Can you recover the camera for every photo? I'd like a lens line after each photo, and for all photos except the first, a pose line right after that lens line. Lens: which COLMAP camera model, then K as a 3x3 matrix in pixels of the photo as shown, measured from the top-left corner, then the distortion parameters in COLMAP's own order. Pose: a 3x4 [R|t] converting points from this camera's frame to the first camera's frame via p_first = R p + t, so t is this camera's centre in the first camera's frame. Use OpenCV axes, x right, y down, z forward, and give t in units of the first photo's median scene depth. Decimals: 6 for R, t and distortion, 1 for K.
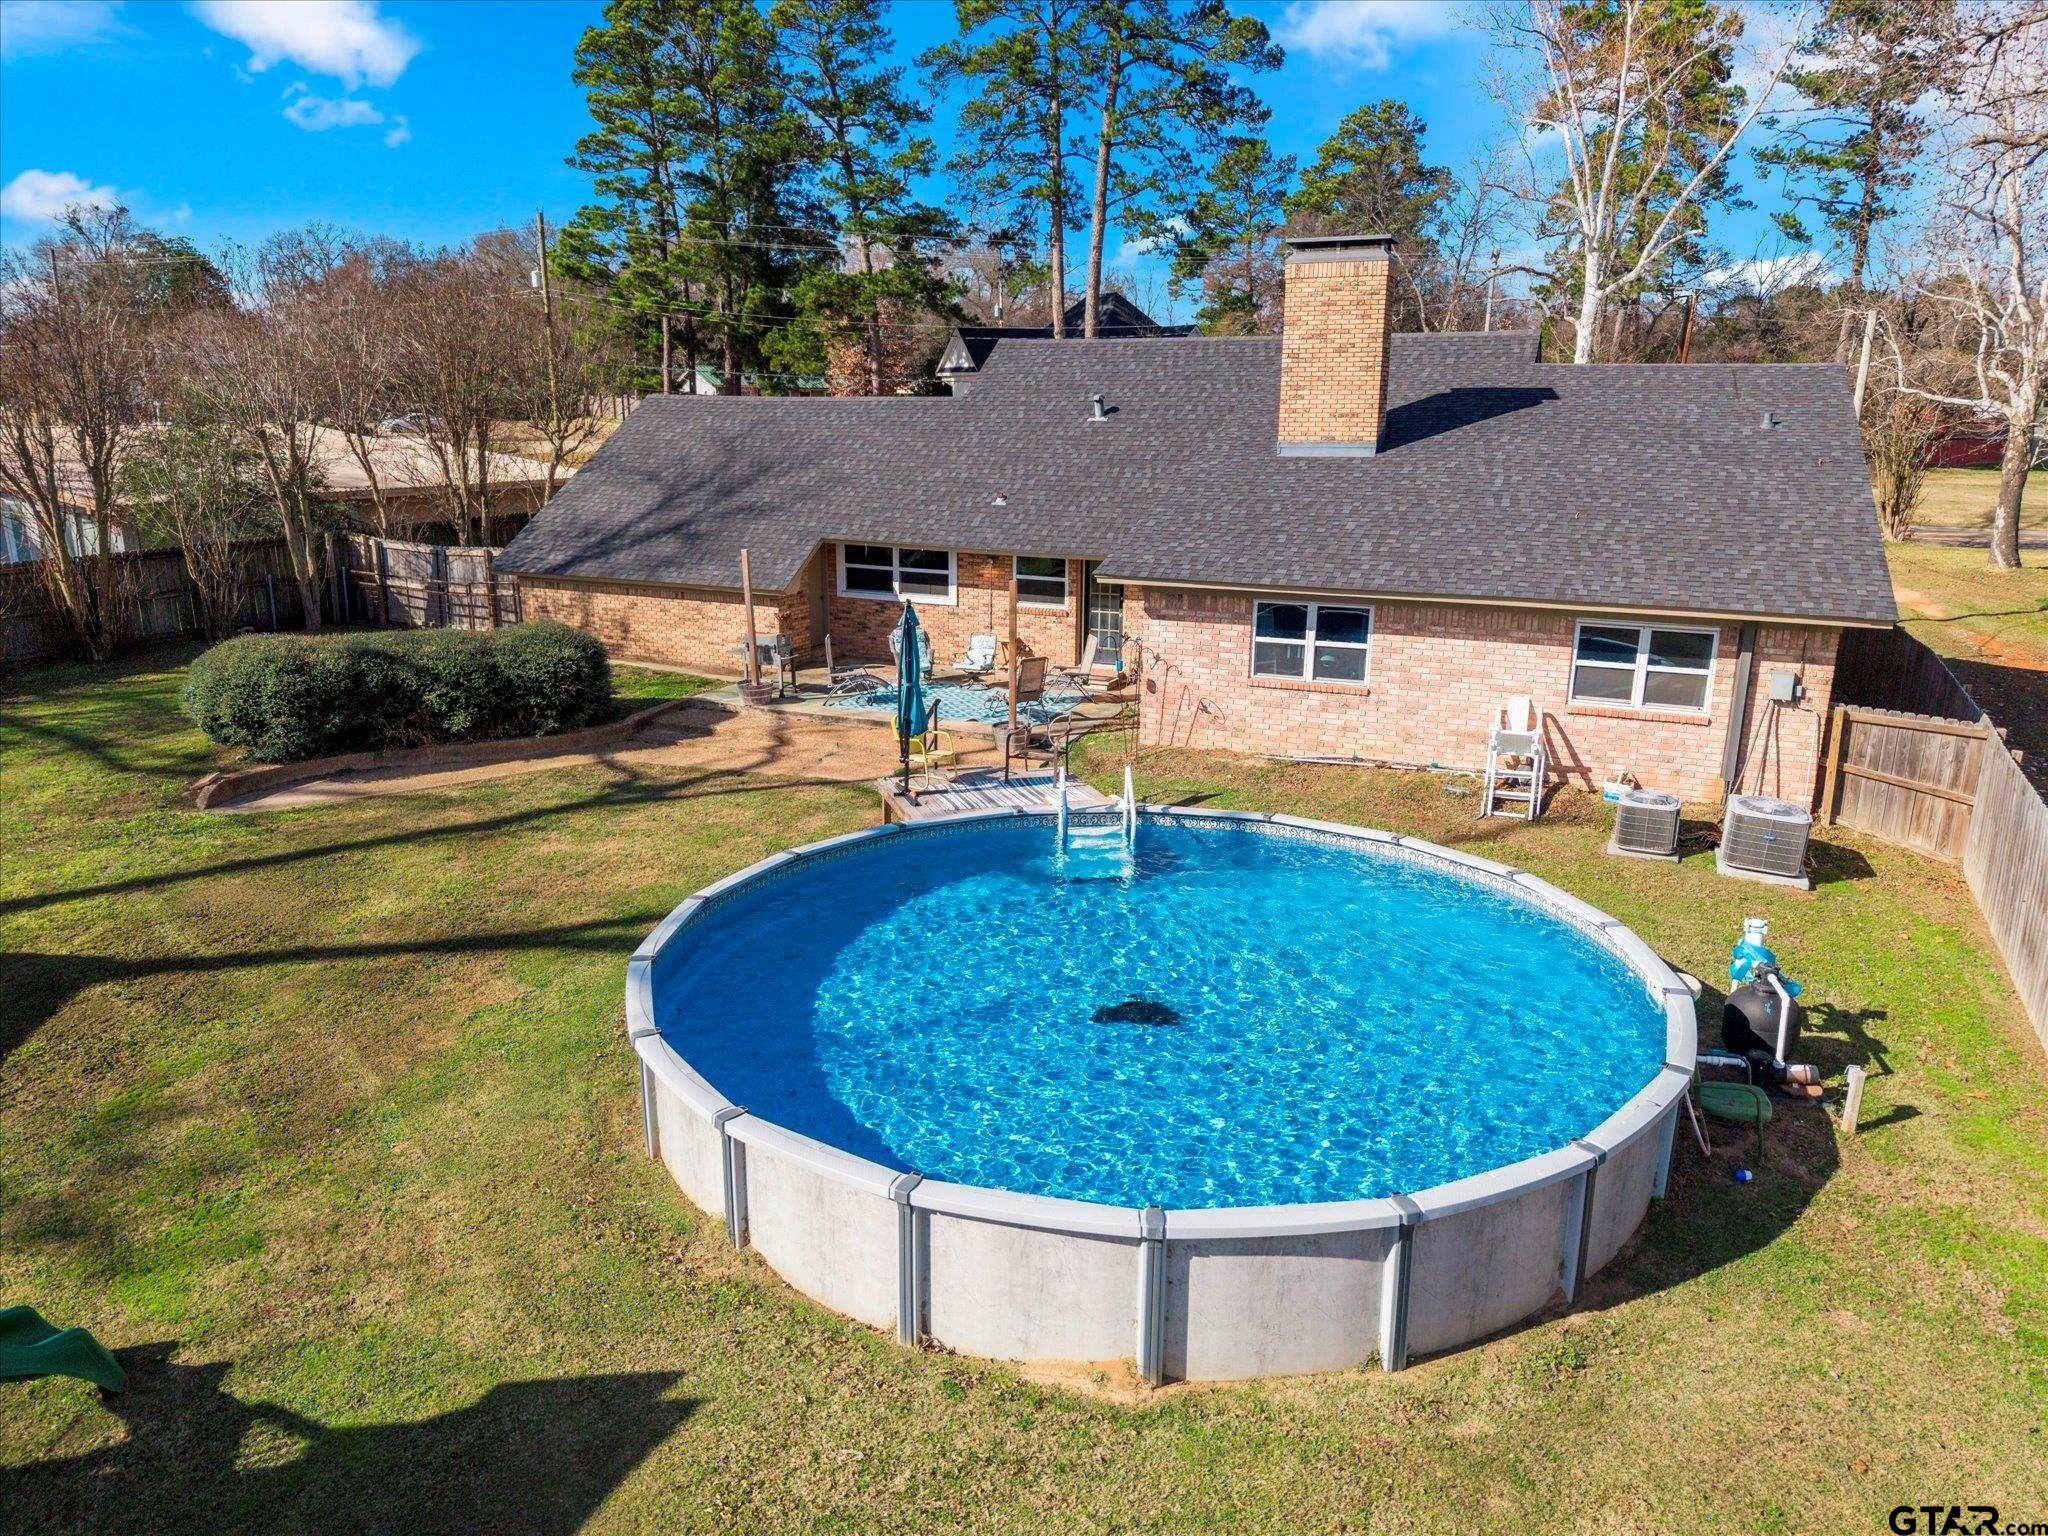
lens RADIAL K [[1442.8, 0, 1027.5], [0, 1442.8, 723.2], [0, 0, 1]] dist [0.045926, -0.003281]
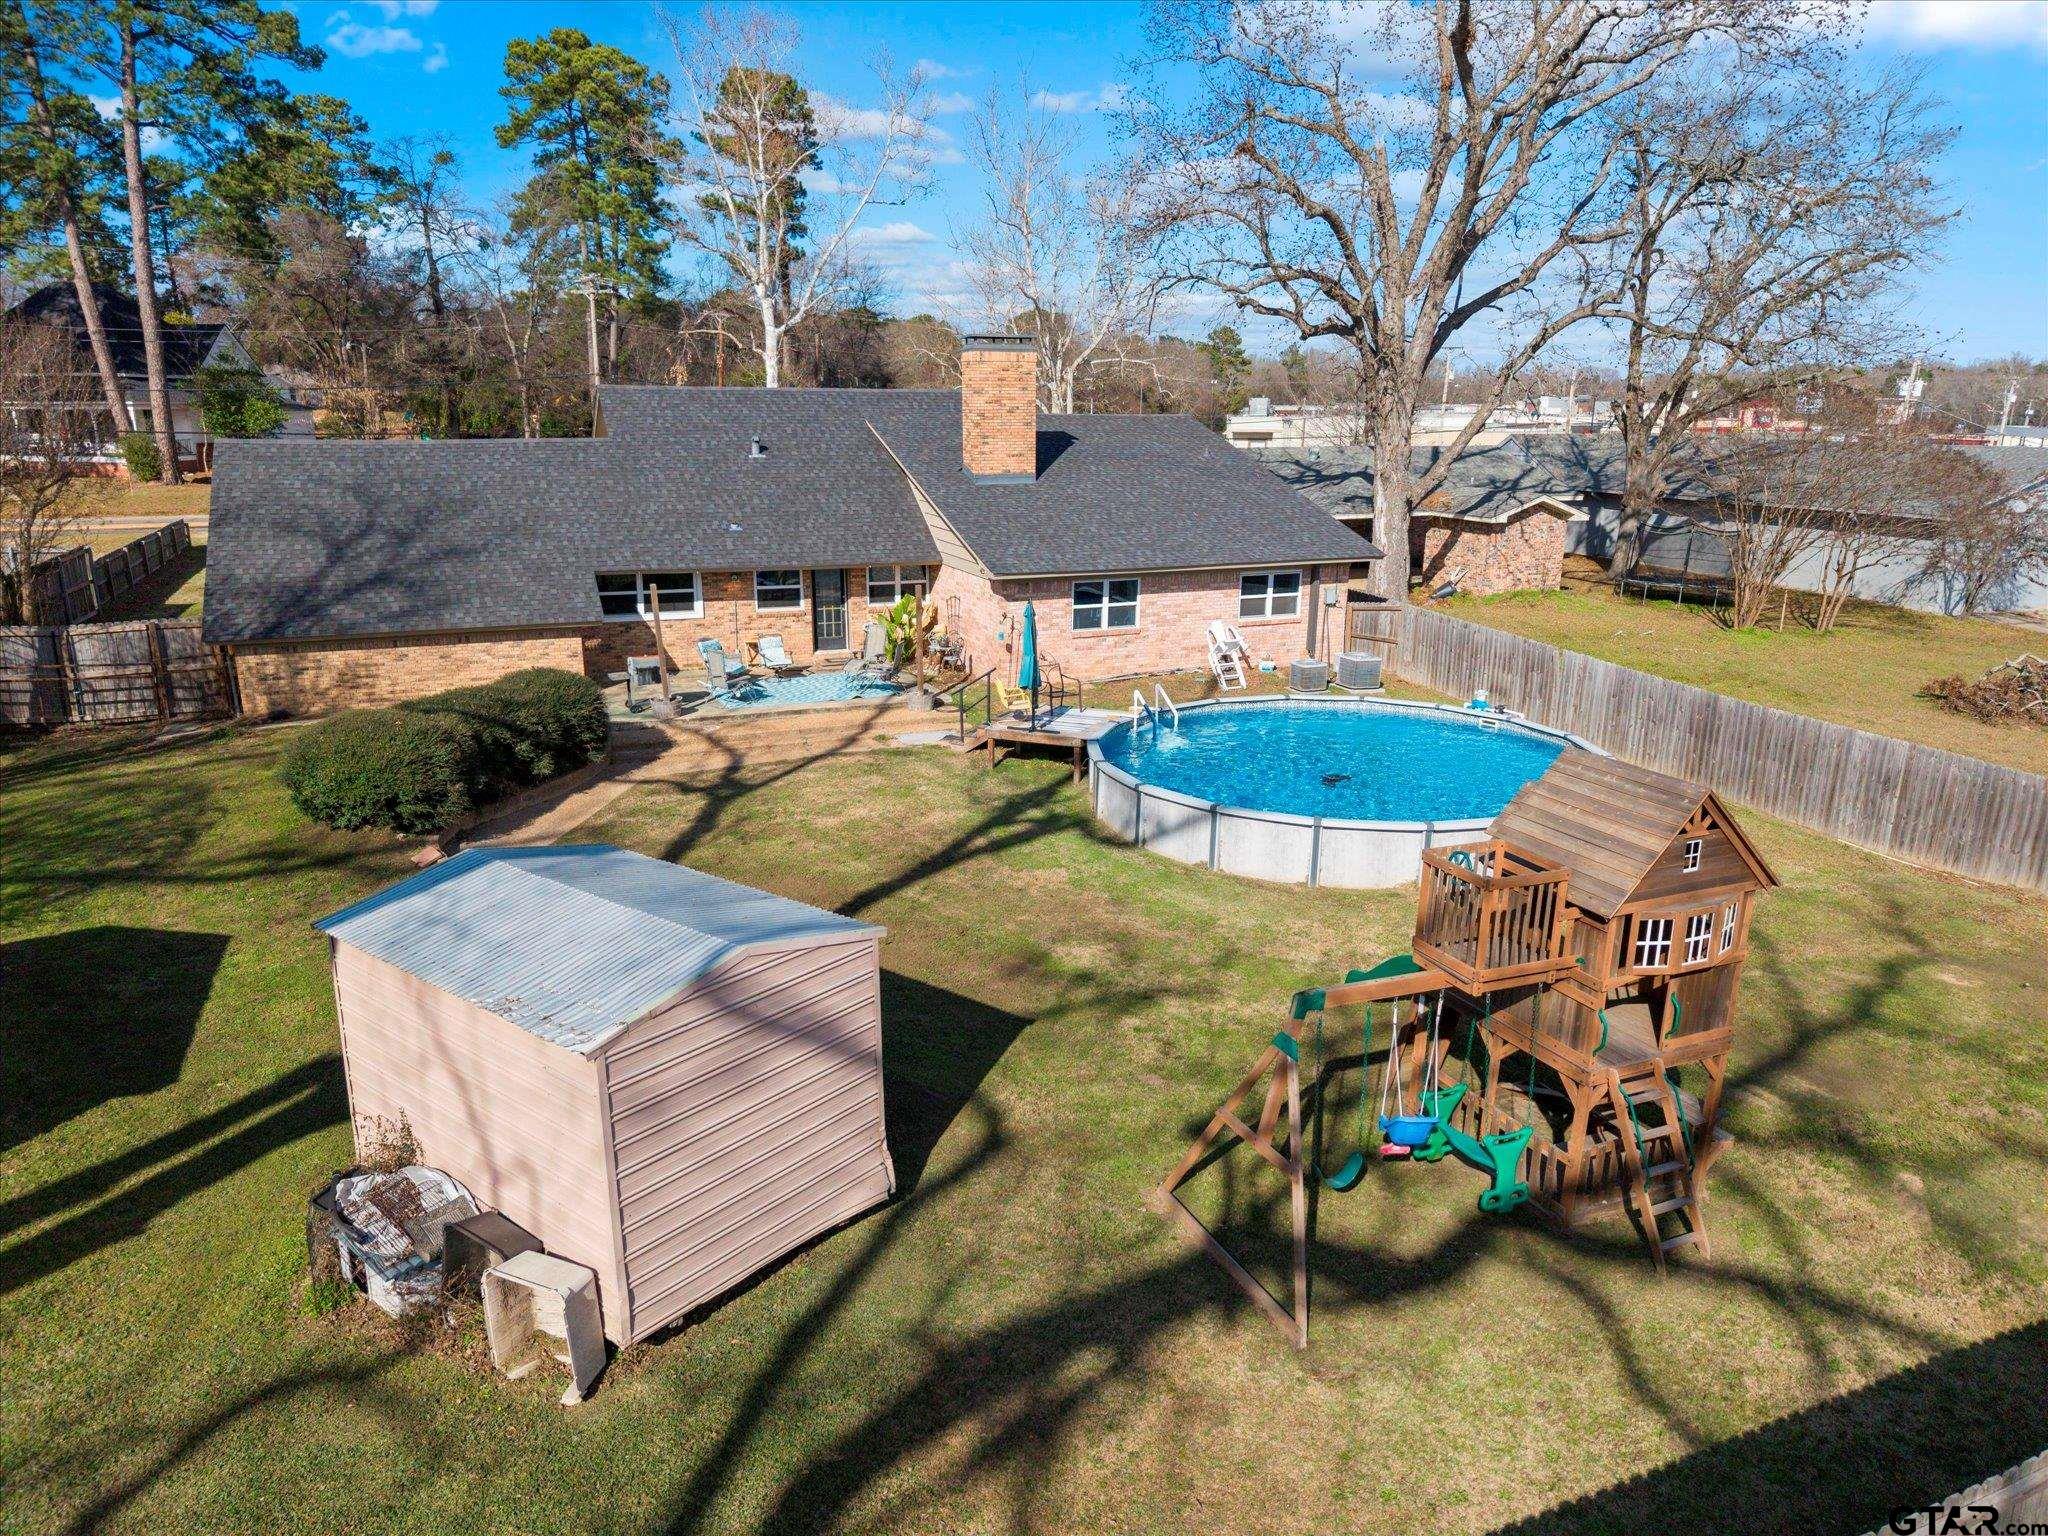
lens RADIAL K [[1410.3, 0, 1024.0], [0, 1410.3, 768.0], [0, 0, 1]] dist [0.106698, -0.174060]
pose [[0.675699, -0.192263, 0.711664, -0.832959], [0.157498, 0.980751, 0.115421, -0.061931], [-0.720156, 0.034096, 0.692974, 0.011660]]
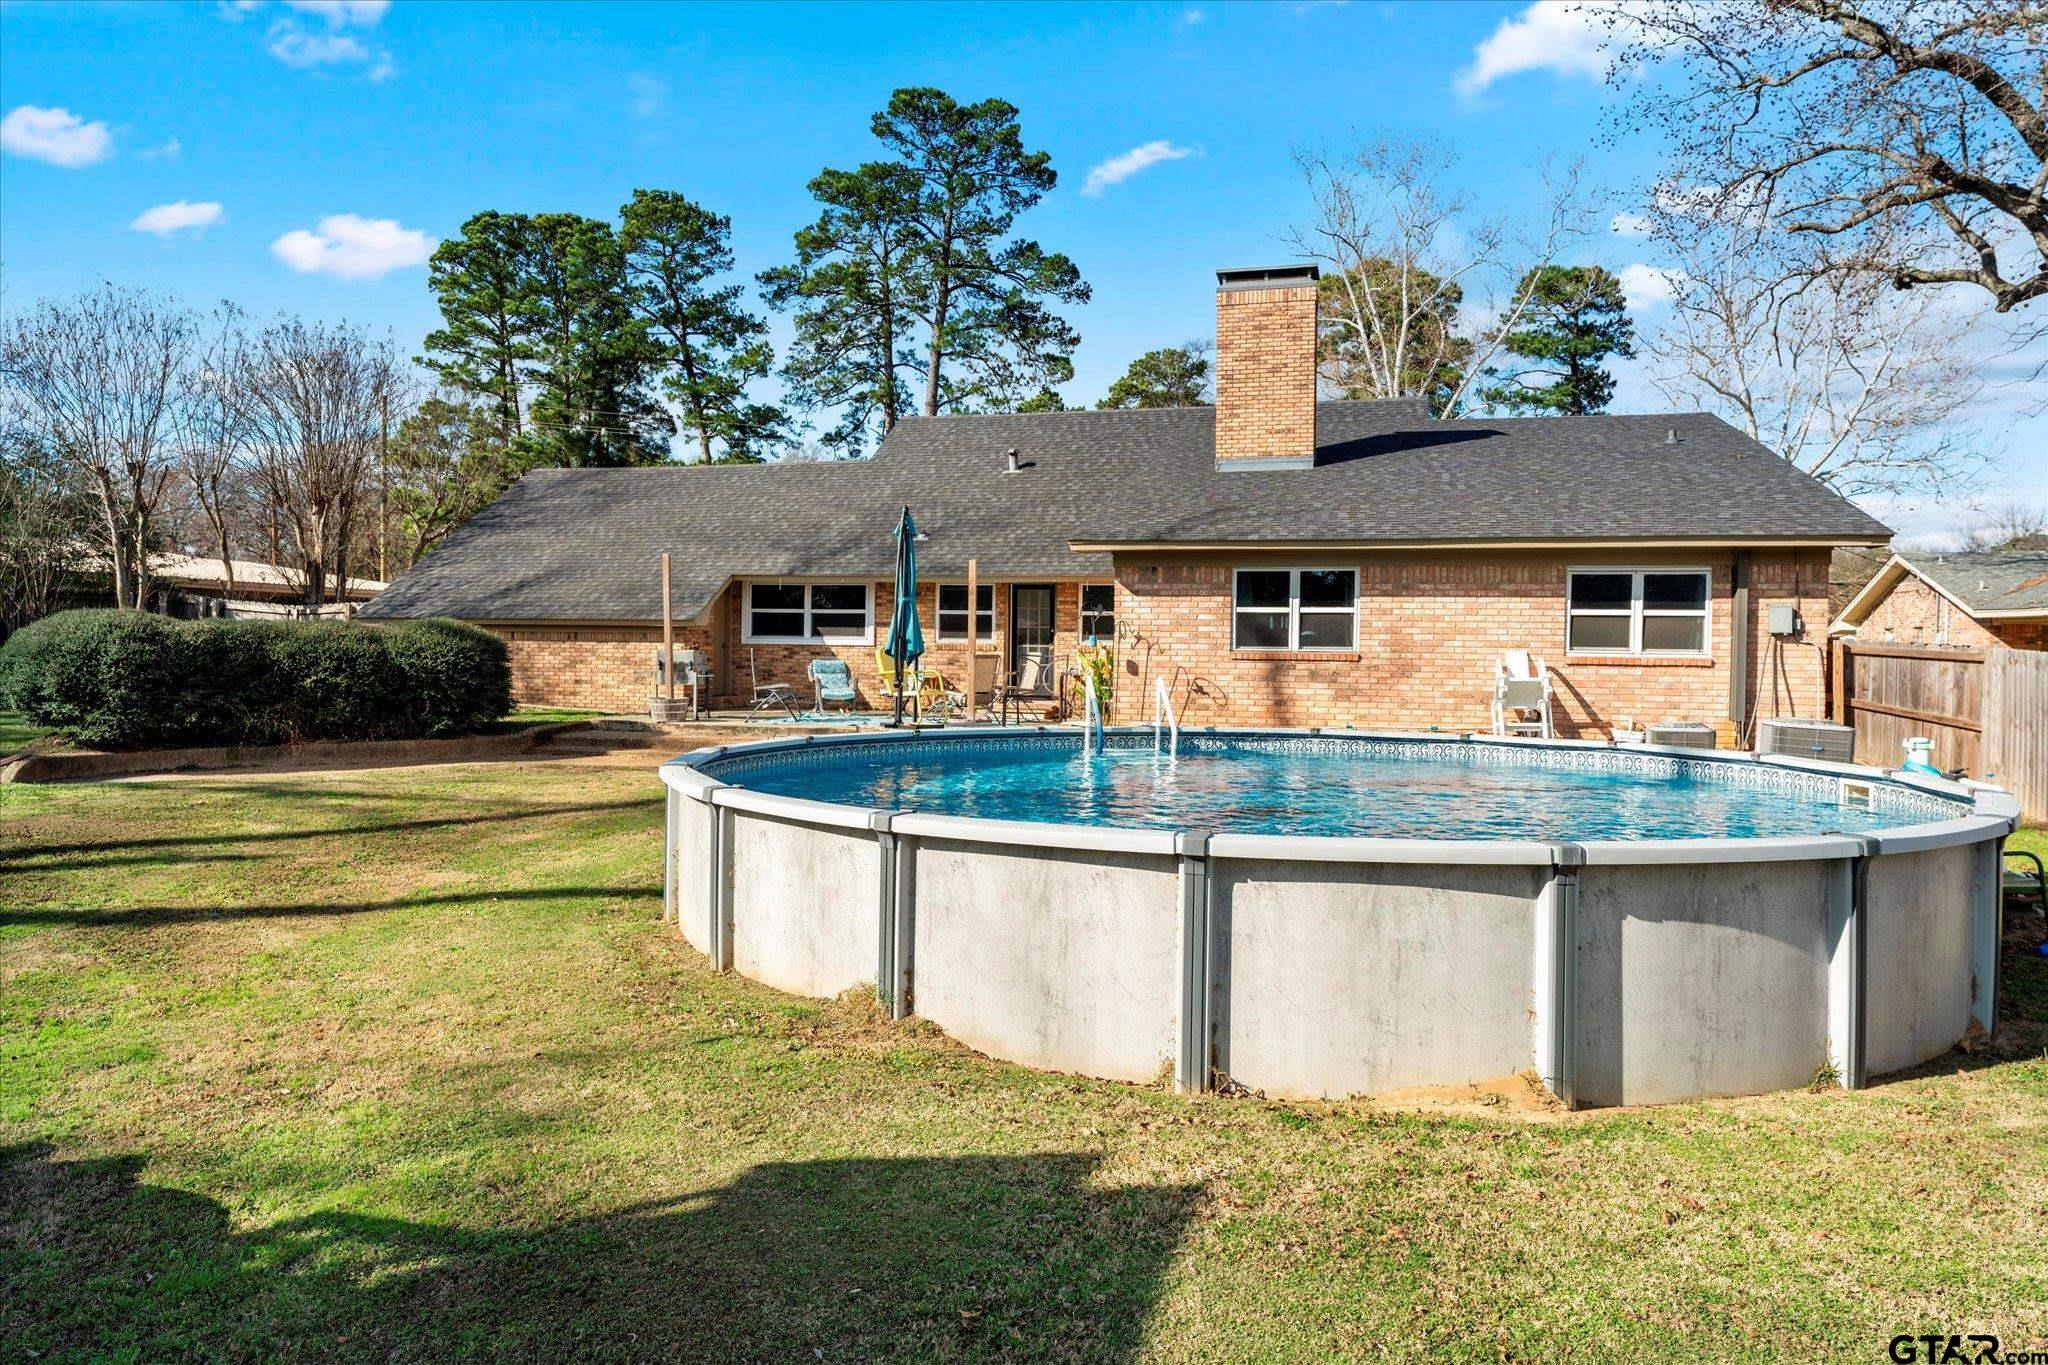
lens RADIAL K [[1371.7, 0, 1017.5], [0, 1371.7, 652.7], [0, 0, 1]] dist [-0.003118, 0.050688]
pose [[0.989282, 0.007752, 0.145811, -0.100900], [0.024331, 0.975876, -0.216964, 0.140300], [-0.143975, 0.218187, 0.965228, 0.130698]]
